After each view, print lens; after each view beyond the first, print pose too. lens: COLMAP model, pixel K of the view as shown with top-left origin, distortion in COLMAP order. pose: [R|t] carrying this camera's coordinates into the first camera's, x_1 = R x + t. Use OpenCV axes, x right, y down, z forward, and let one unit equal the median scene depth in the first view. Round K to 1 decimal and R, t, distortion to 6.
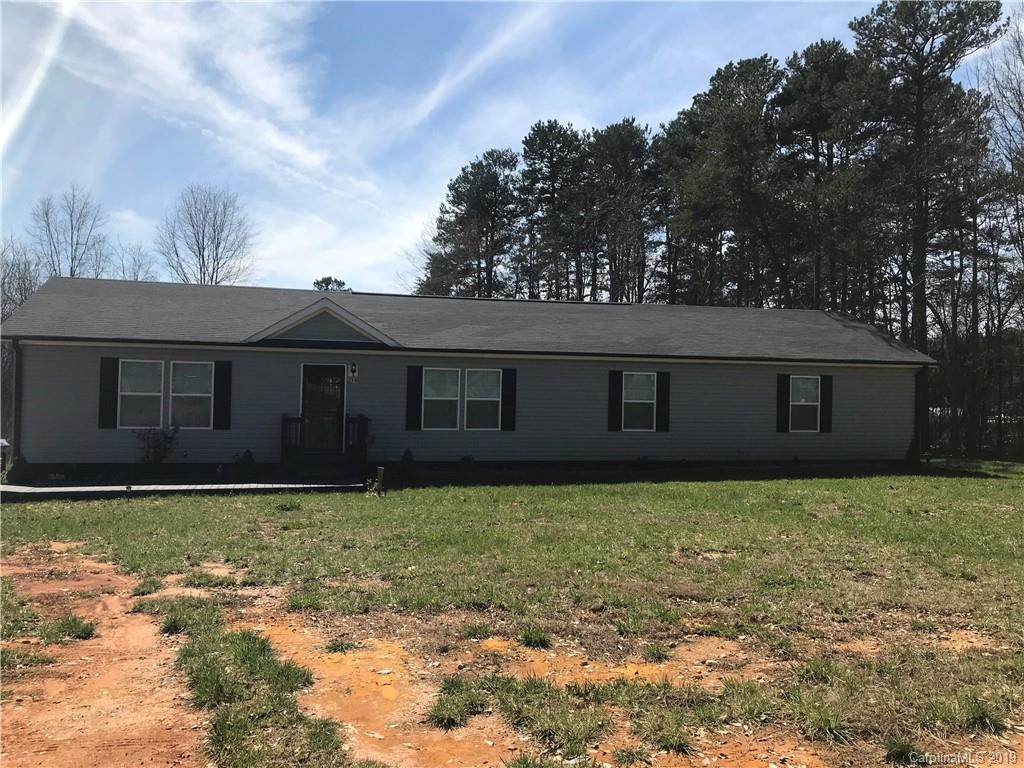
lens RADIAL K [[849.2, 0, 499.8], [0, 849.2, 354.3], [0, 0, 1]] dist [0.049889, -0.047744]
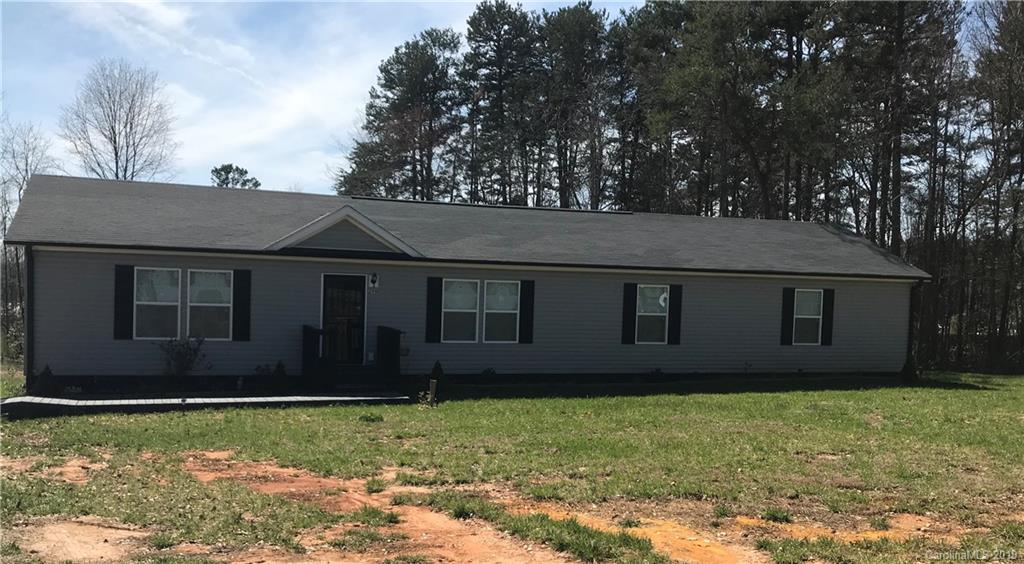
lens RADIAL K [[969.1, 0, 483.7], [0, 969.1, 308.8], [0, 0, 1]] dist [0.040461, 0.000000]
pose [[0.993818, 0.007092, 0.110796, -0.154931], [-0.013722, 0.998152, 0.059195, -0.014916], [-0.110172, -0.060349, 0.992079, -0.102739]]
